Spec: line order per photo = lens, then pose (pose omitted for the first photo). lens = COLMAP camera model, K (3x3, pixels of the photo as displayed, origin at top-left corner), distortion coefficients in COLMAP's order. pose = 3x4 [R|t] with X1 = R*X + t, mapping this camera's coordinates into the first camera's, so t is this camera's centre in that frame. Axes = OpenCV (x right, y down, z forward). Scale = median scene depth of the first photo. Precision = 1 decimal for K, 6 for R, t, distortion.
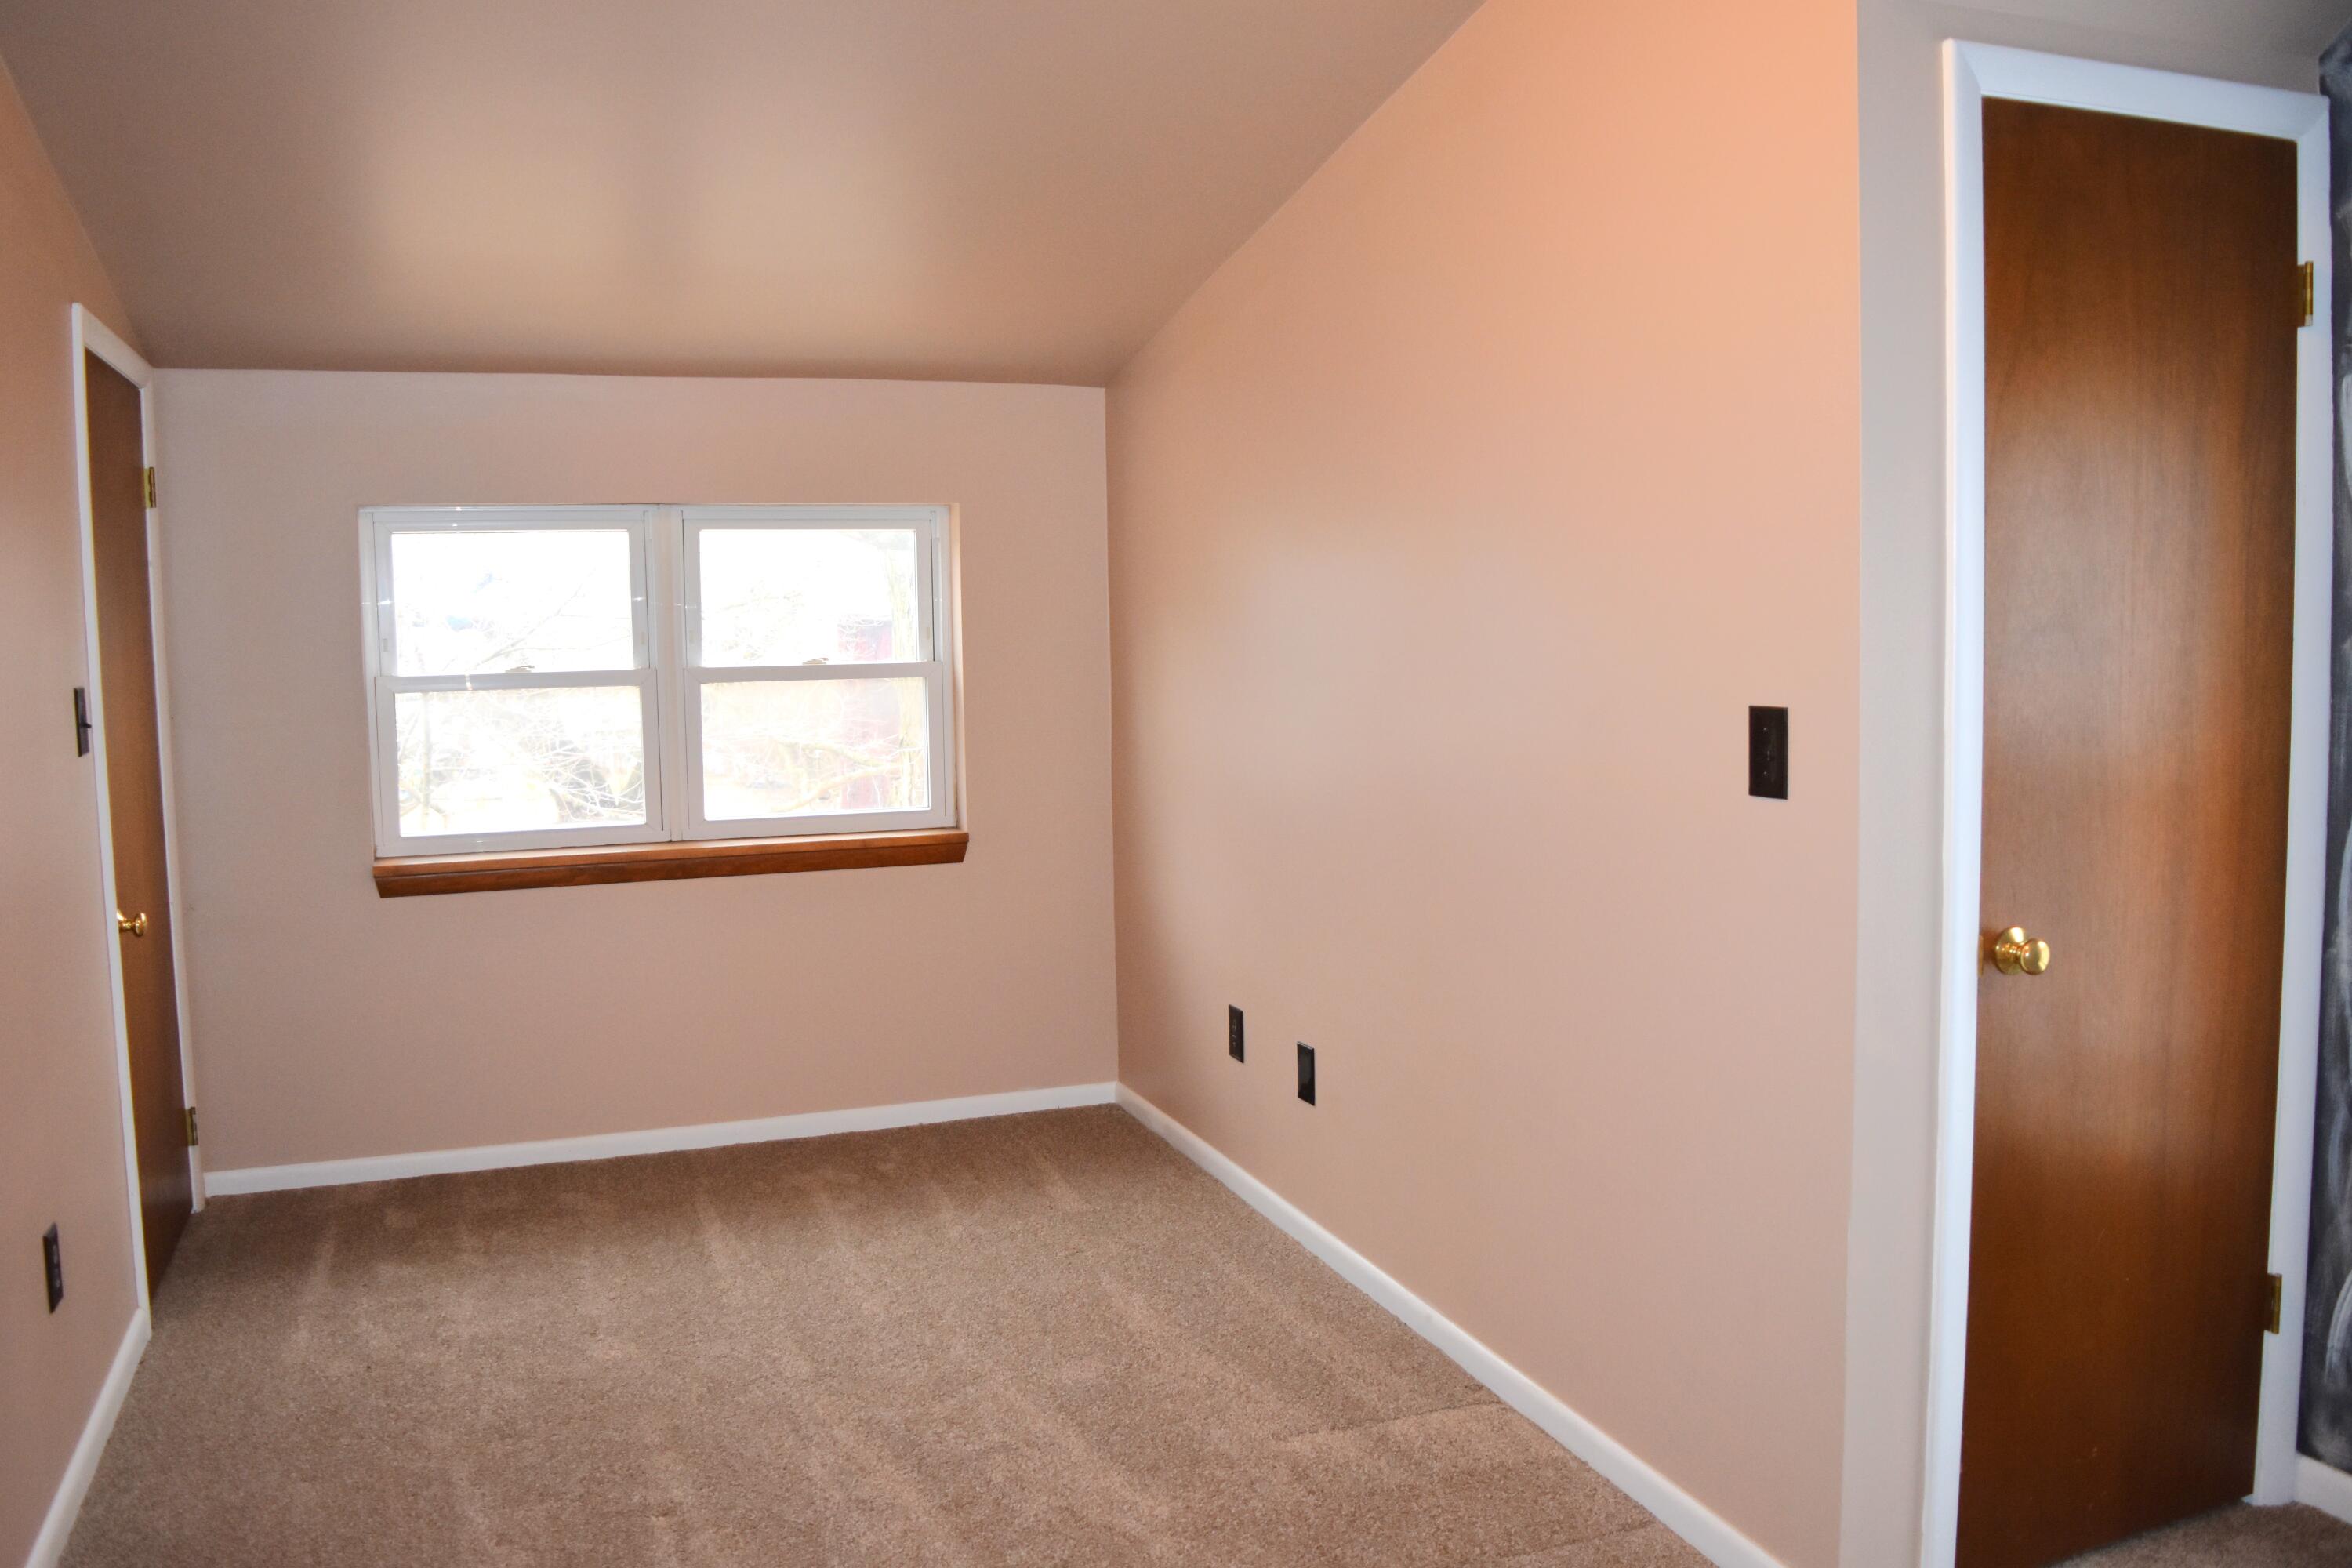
lens RADIAL K [[1869.1, 0, 1184.2], [0, 1869.1, 775.3], [0, 0, 1]] dist [-0.085872, 0.030789]
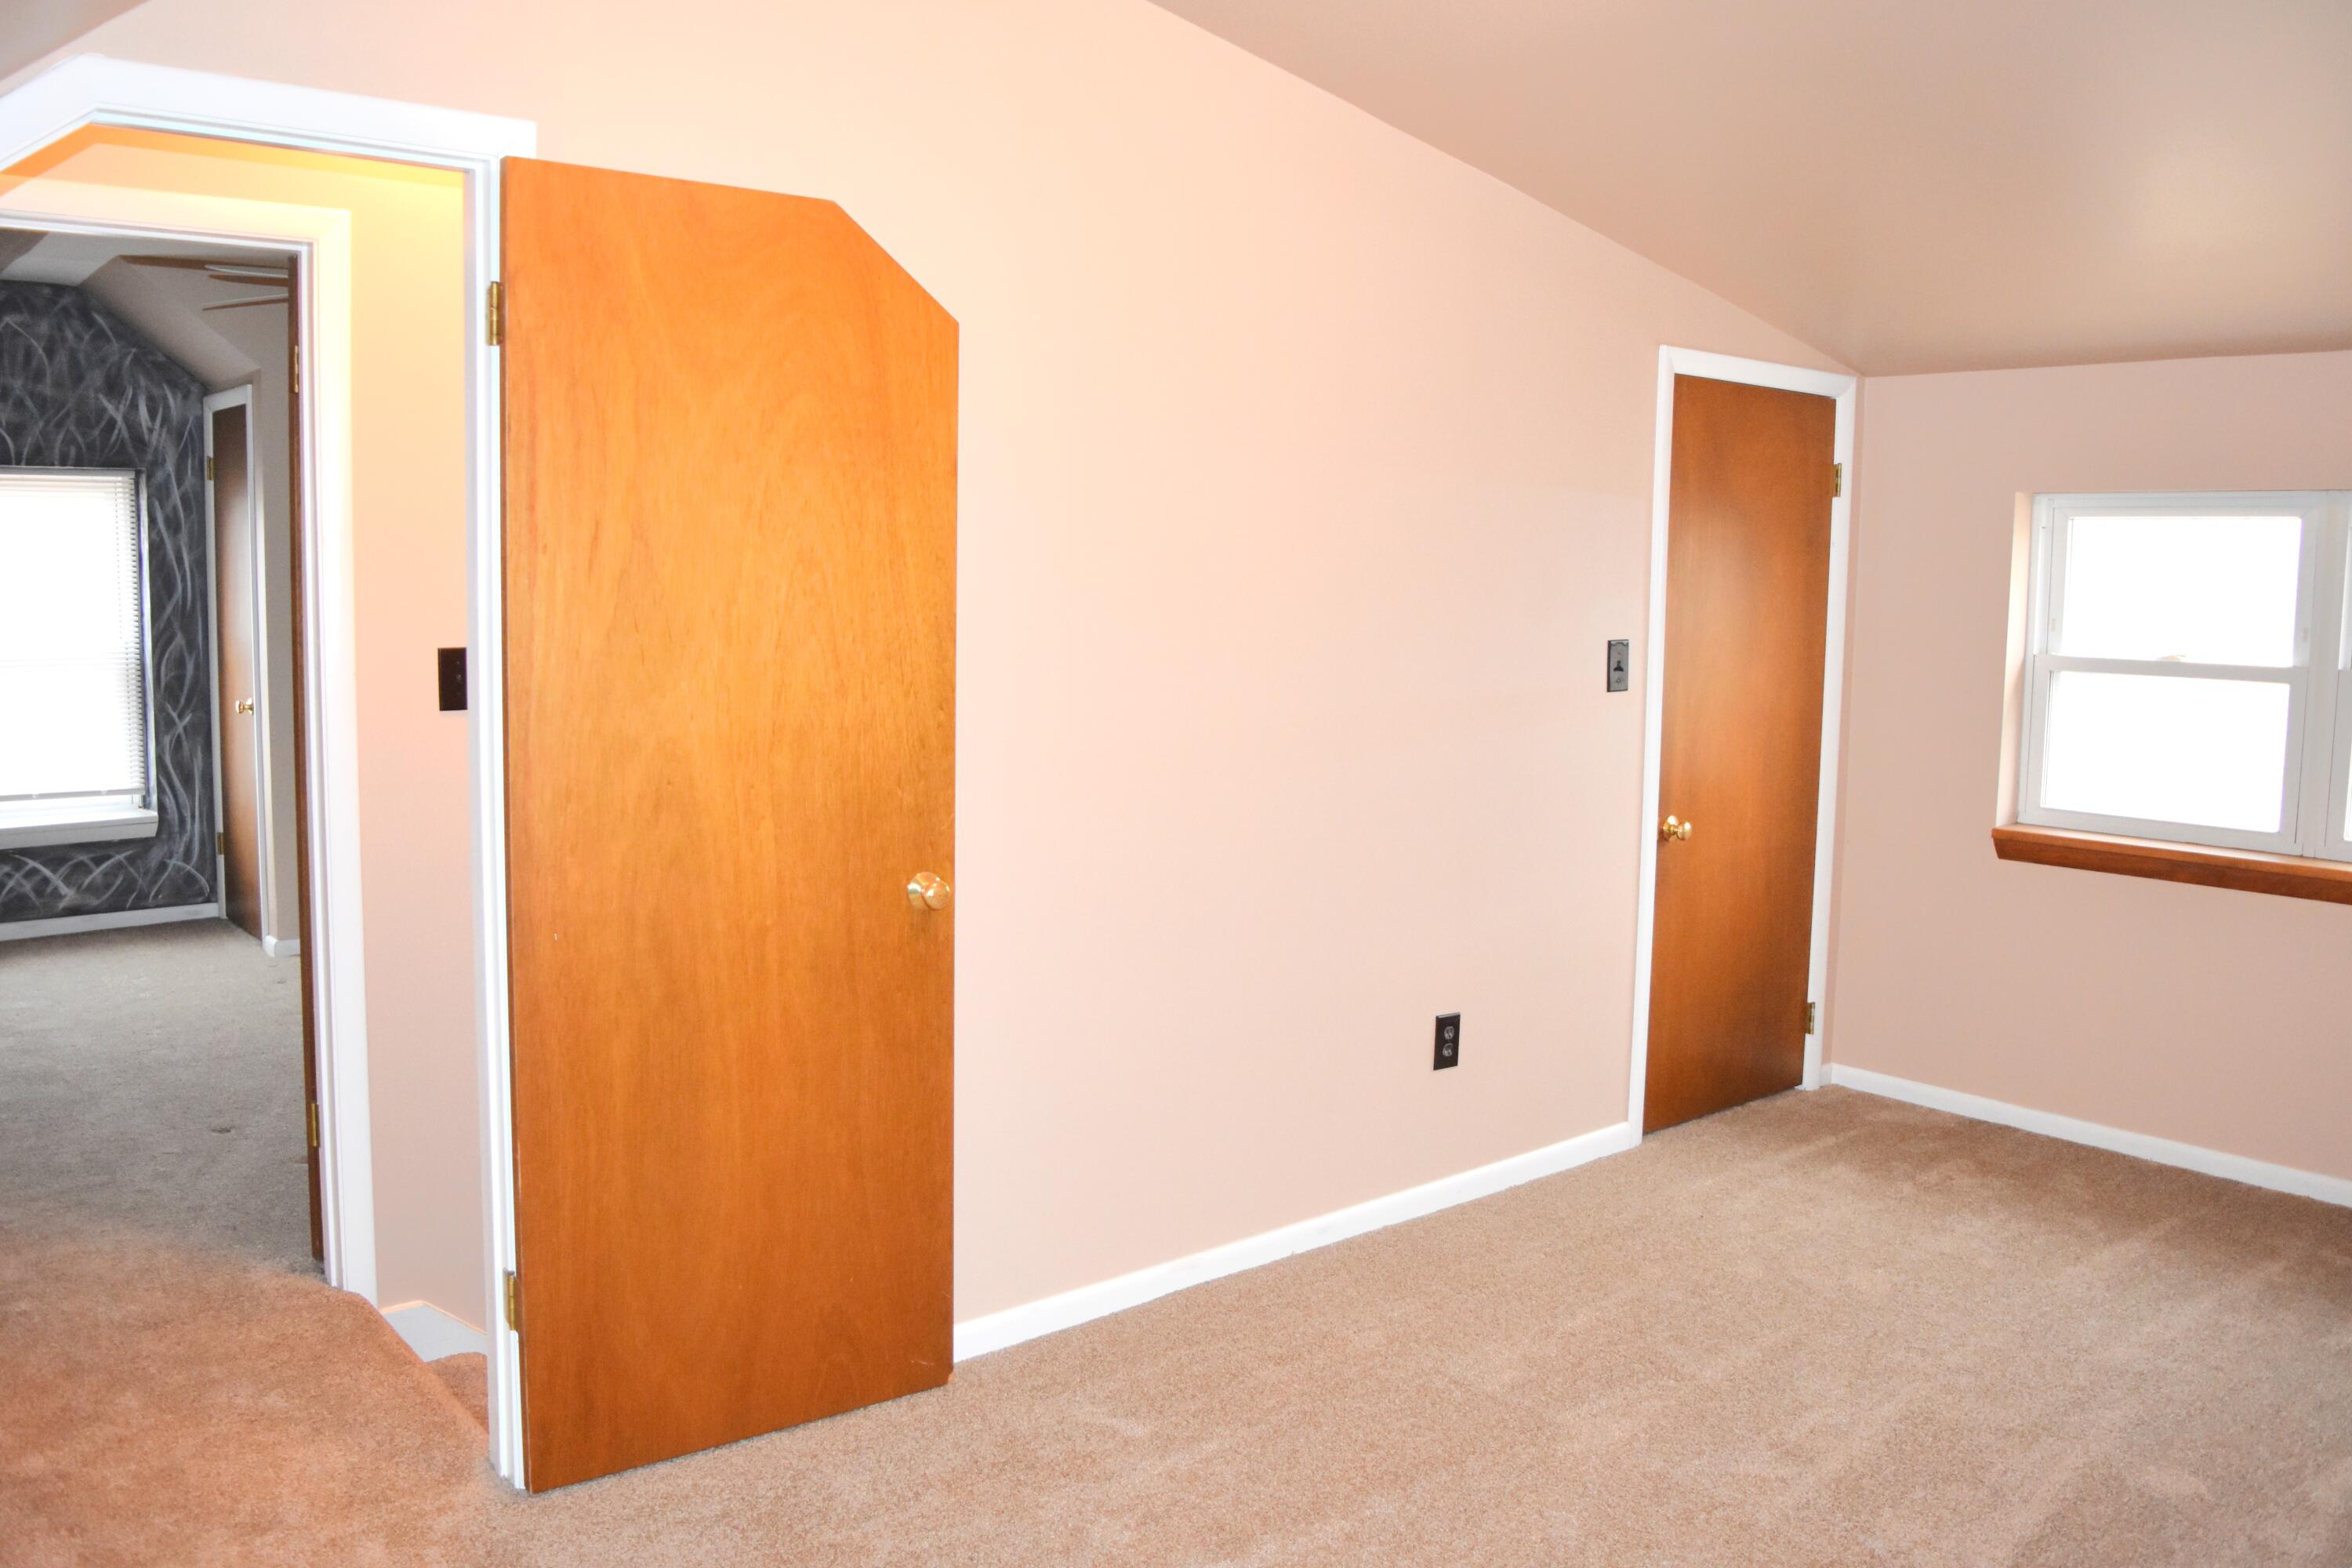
lens RADIAL K [[1869.1, 0, 1184.2], [0, 1869.1, 775.3], [0, 0, 1]] dist [-0.085872, 0.030789]
pose [[0.337065, 0.121926, -0.933553, 0.417210], [-0.112602, 0.989682, 0.088601, -0.023689], [0.934723, 0.075256, 0.347317, 0.187948]]
